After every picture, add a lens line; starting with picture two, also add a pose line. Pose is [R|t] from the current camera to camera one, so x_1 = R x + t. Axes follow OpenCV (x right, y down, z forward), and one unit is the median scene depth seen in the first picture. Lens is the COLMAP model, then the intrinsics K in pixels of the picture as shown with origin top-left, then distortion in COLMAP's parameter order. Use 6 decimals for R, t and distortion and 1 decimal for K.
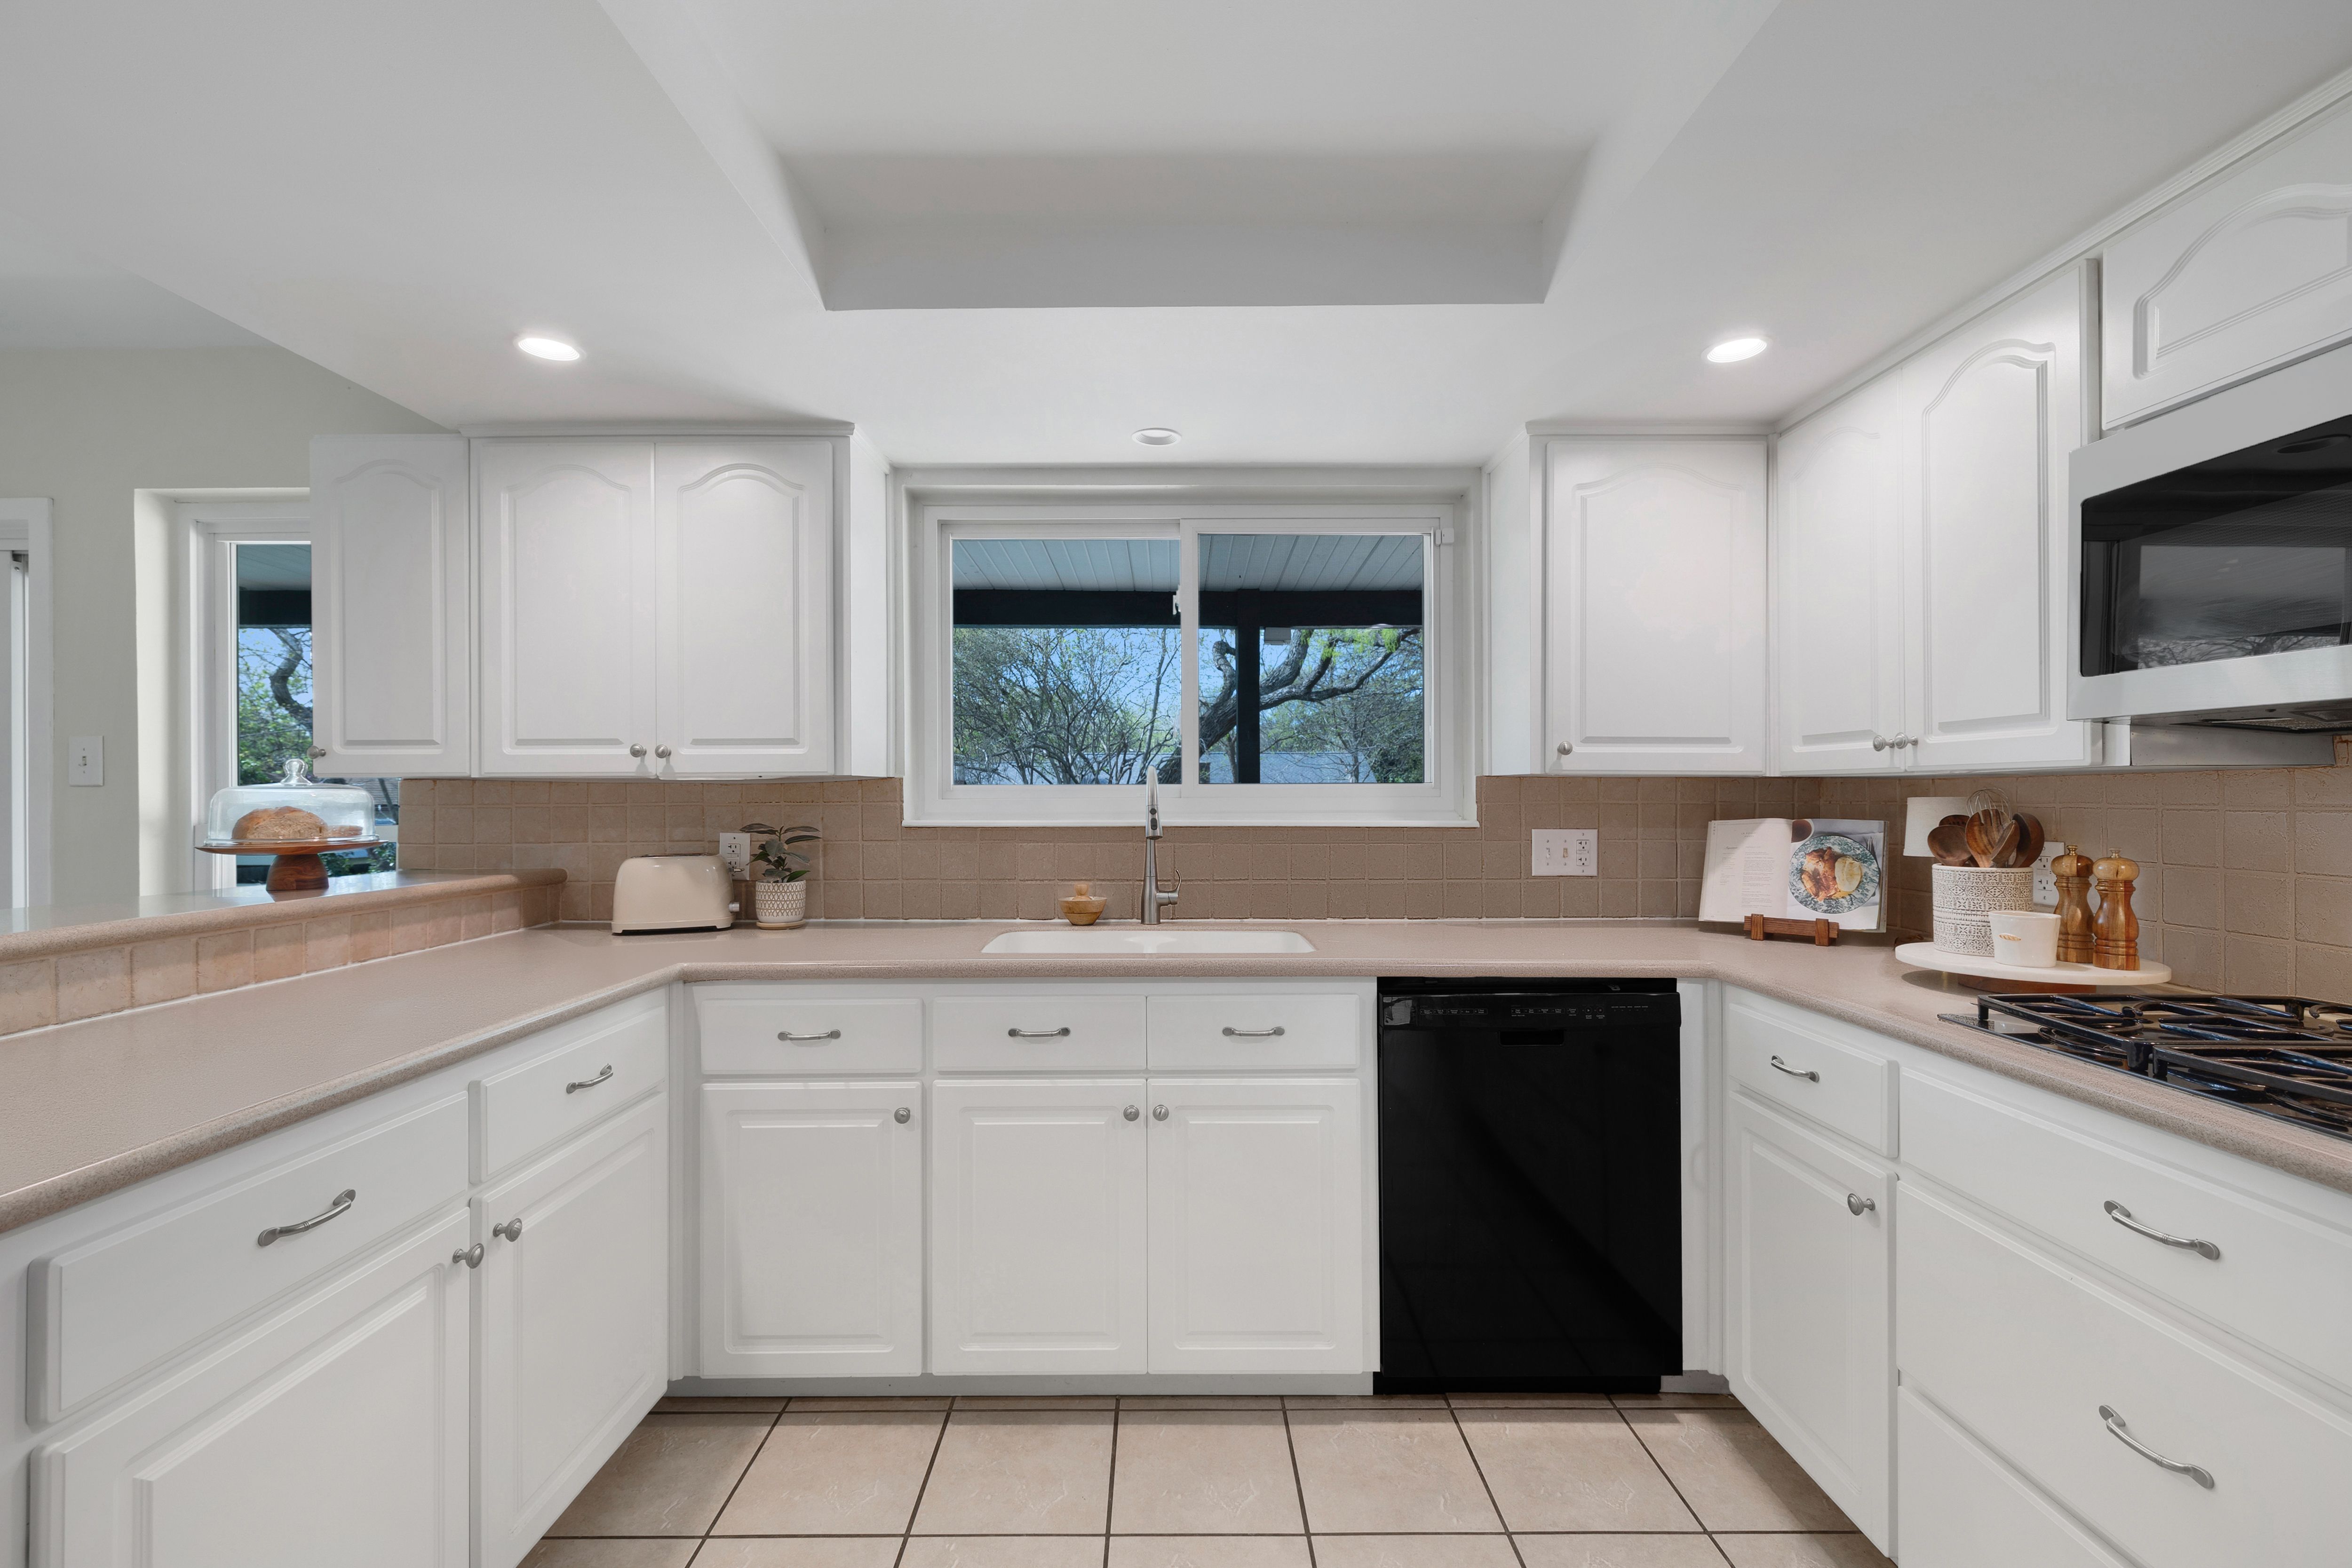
lens RADIAL K [[997.7, 0, 1160.5], [0, 997.7, 787.6], [0, 0, 1]] dist [0.001270, 0.000205]
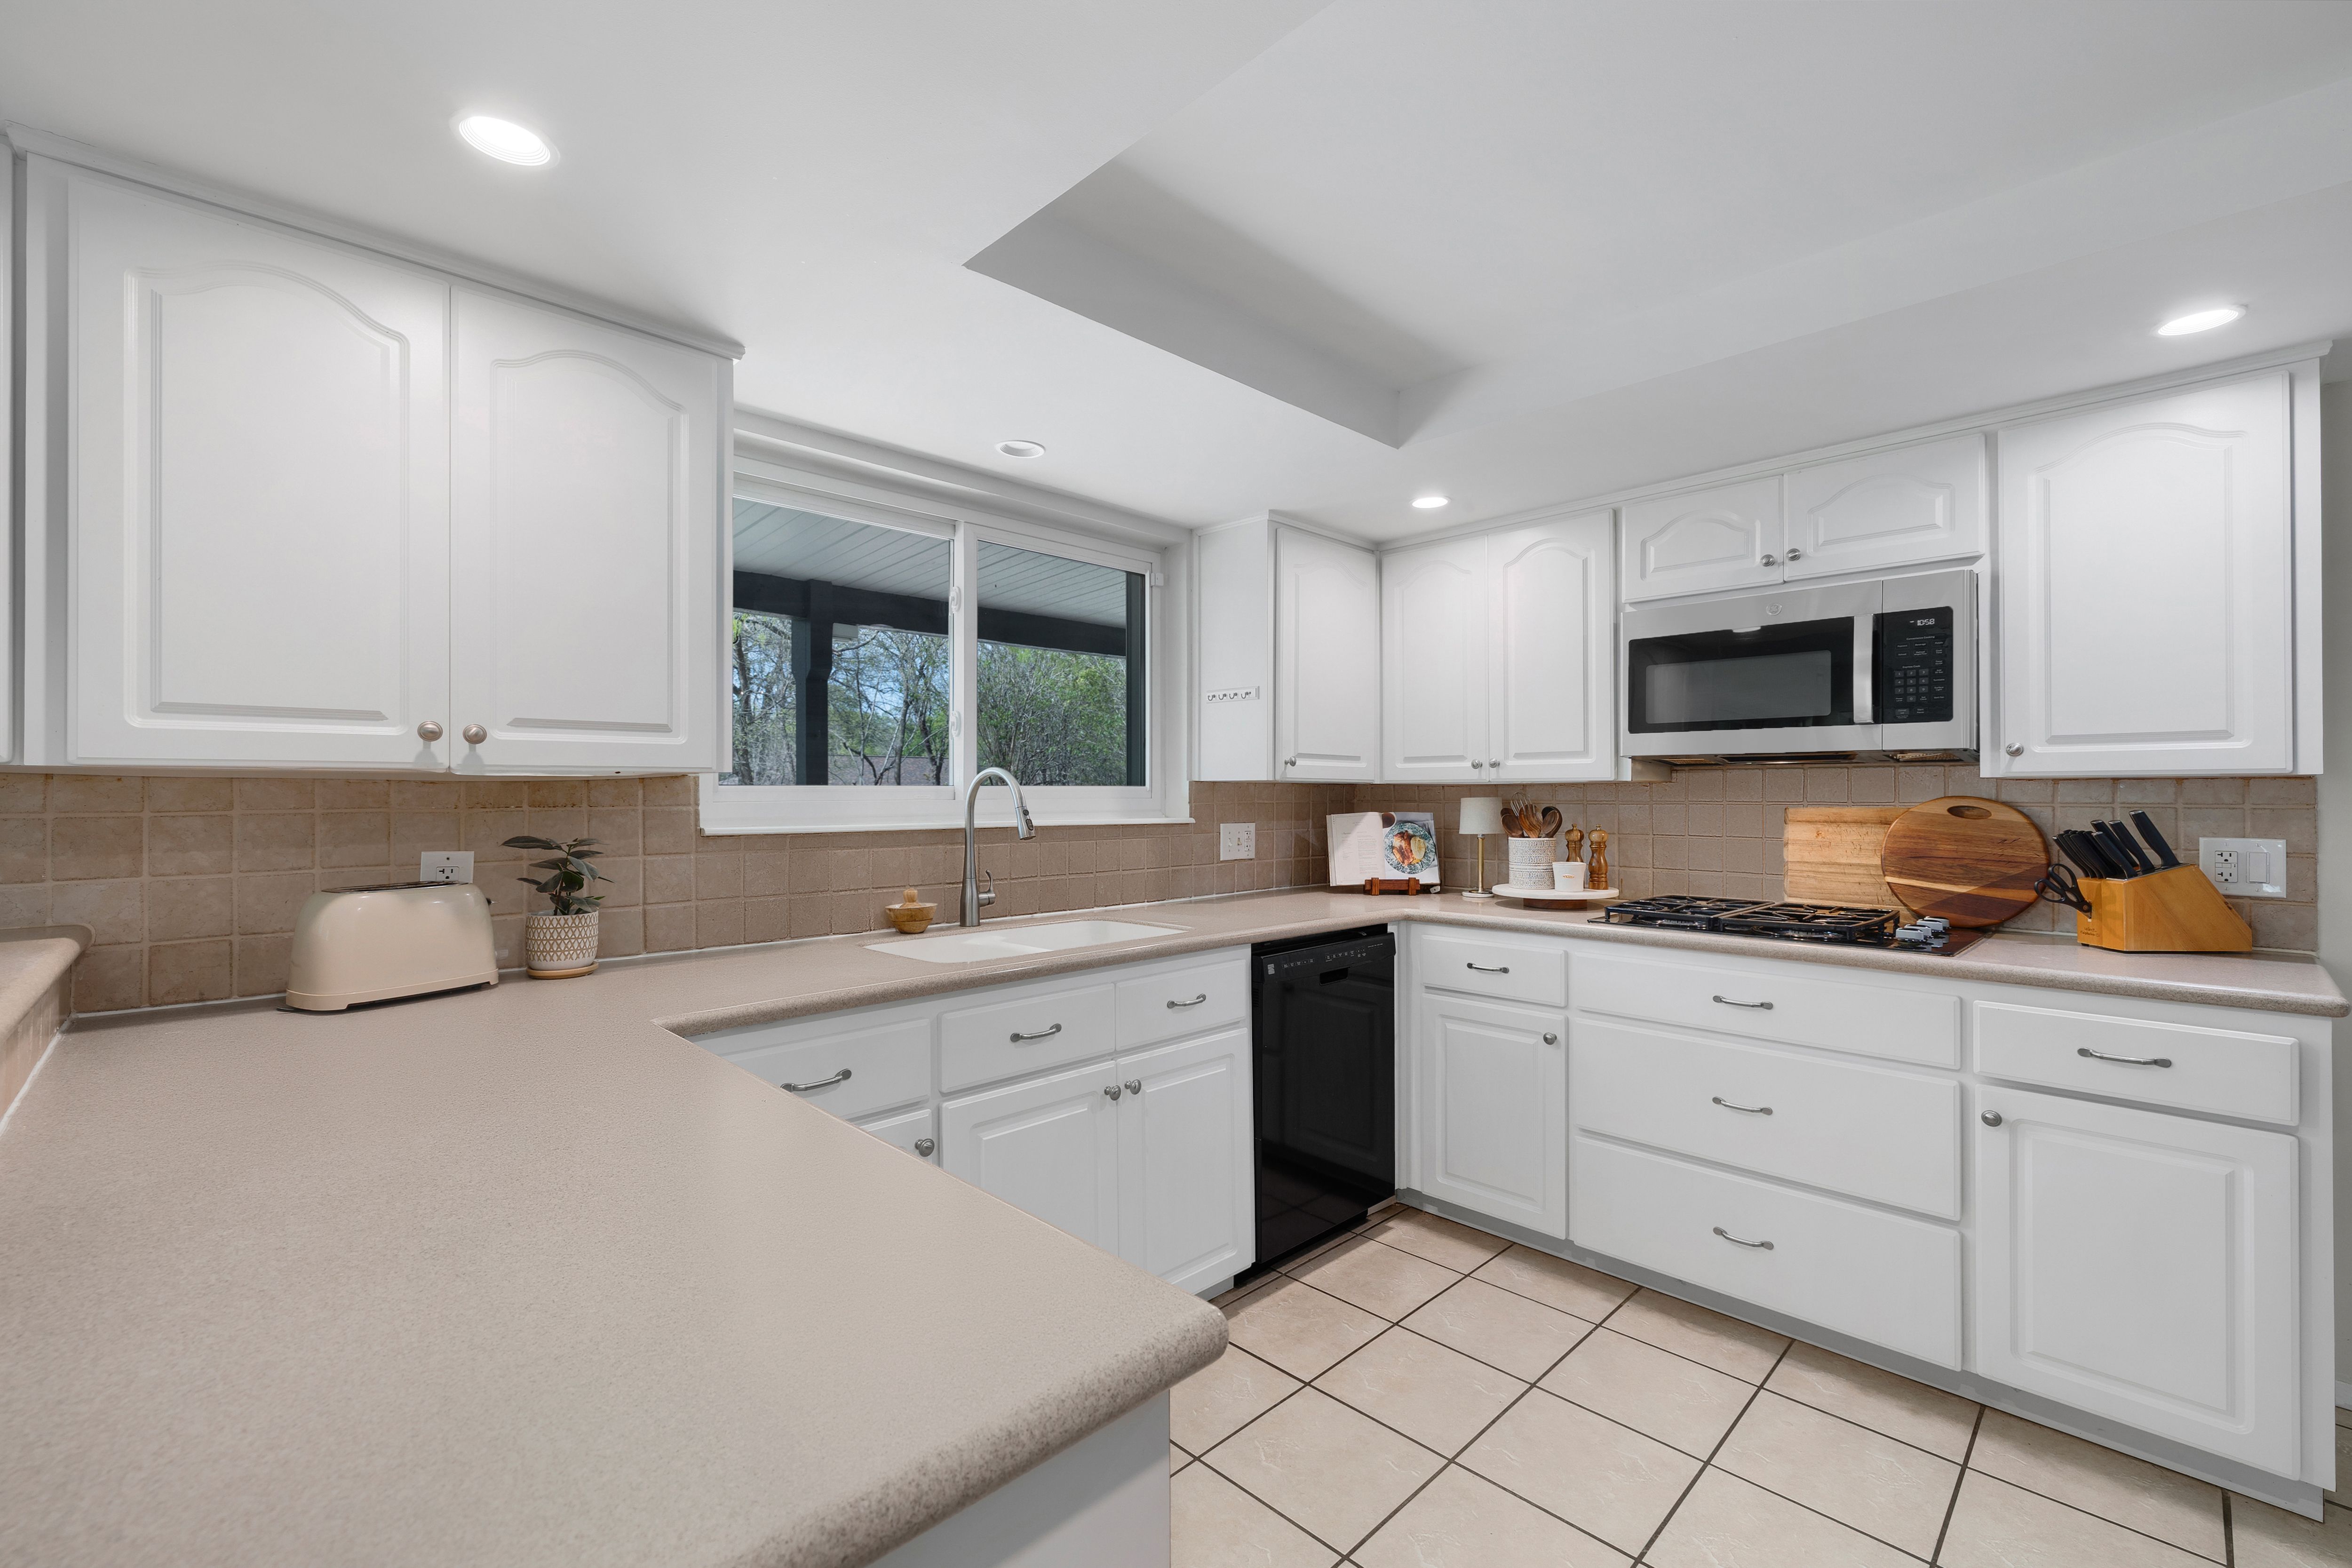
lens RADIAL K [[997.8, 0, 1160.5], [0, 997.8, 787.6], [0, 0, 1]] dist [0.001270, 0.000205]
pose [[0.715636, 0.005469, 0.698452, -0.642669], [-0.003851, 0.999985, -0.003884, 0.001880], [-0.698462, 0.000090, 0.715647, 0.169349]]
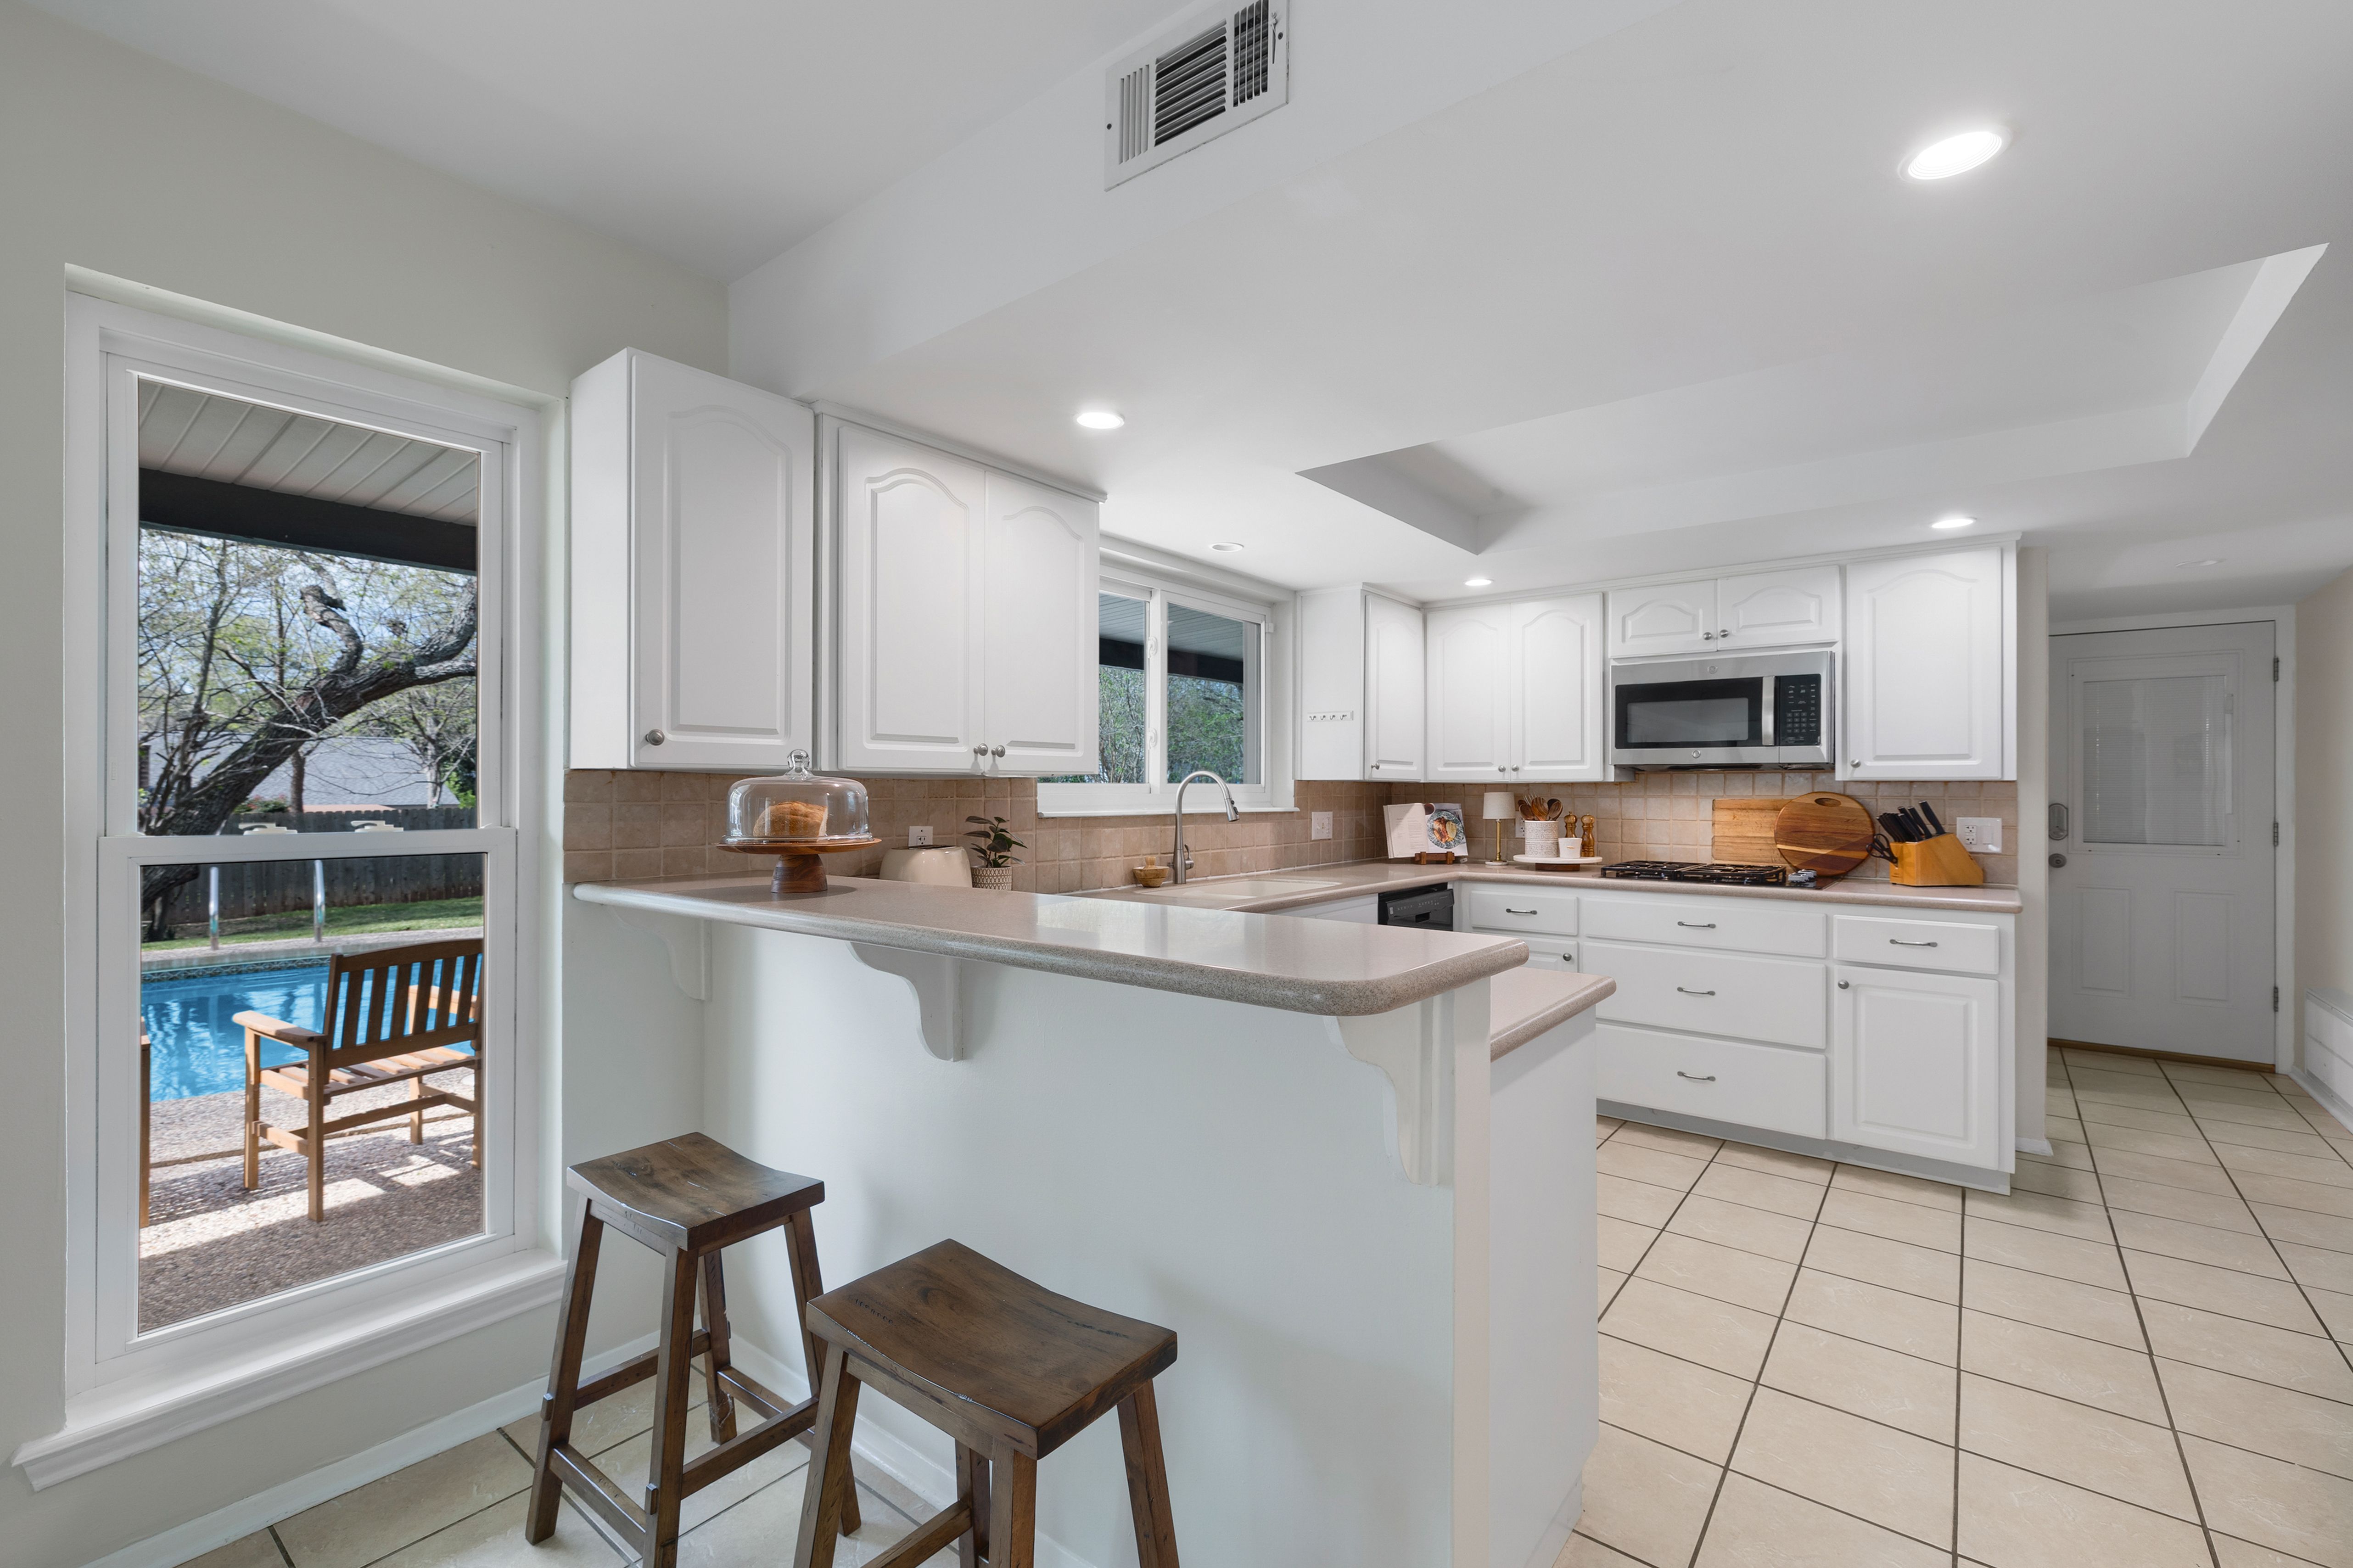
lens RADIAL K [[1024.5, 0, 1176.5], [0, 1024.5, 784.0], [0, 0, 1]] dist [-0.000616, -0.000025]
pose [[0.616021, 0.006647, 0.787702, -1.283895], [-0.006490, 0.999973, -0.003362, 0.002683], [-0.787703, -0.003041, 0.616047, 0.133715]]
